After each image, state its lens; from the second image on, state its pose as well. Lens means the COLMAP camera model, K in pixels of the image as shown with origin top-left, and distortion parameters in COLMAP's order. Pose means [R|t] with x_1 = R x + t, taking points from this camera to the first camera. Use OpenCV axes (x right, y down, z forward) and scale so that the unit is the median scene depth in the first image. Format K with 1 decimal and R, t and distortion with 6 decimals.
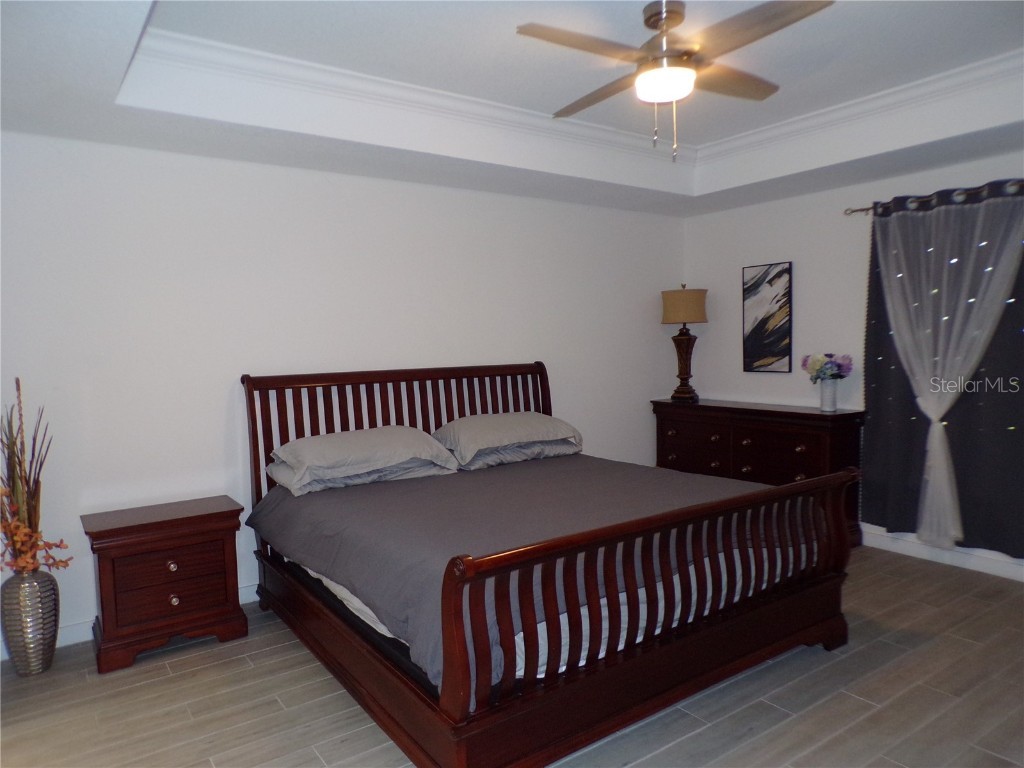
lens RADIAL K [[693.9, 0, 535.3], [0, 693.9, 387.7], [0, 0, 1]] dist [0.024951, 0.001298]
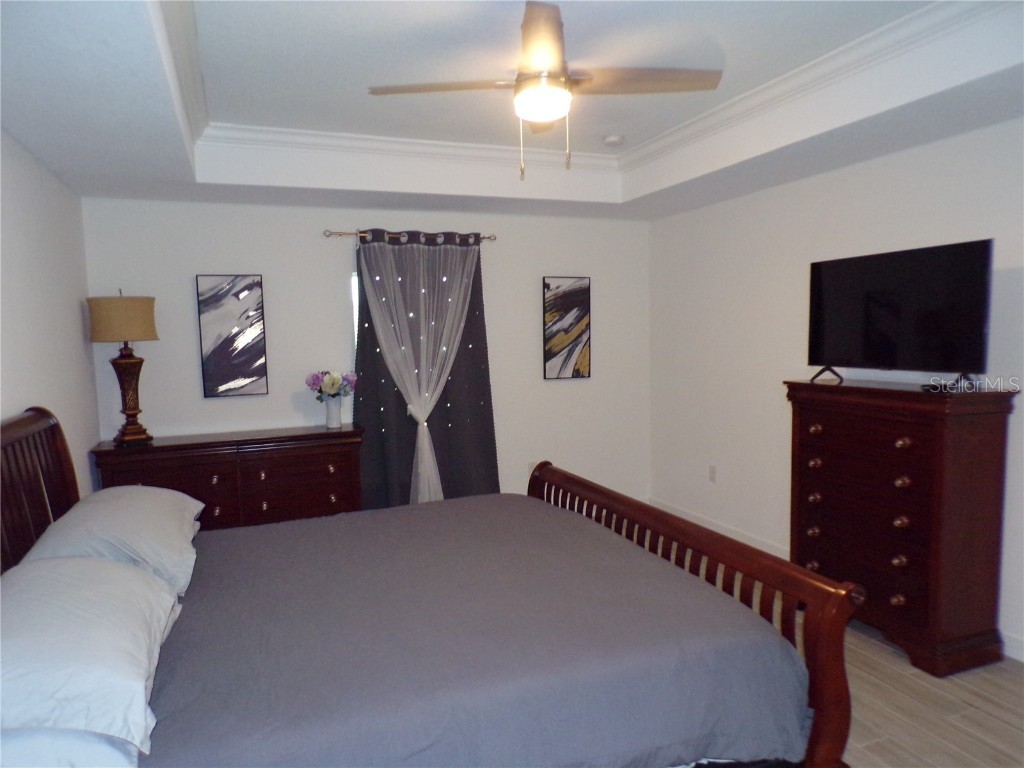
lens RADIAL K [[694.9, 0, 513.6], [0, 694.9, 392.2], [0, 0, 1]] dist [0.004149, 0.007472]
pose [[0.261246, -0.071574, 0.962615, -0.418502], [0.090046, 0.994706, 0.049522, -0.039366], [-0.961063, 0.073743, 0.266308, 0.419243]]
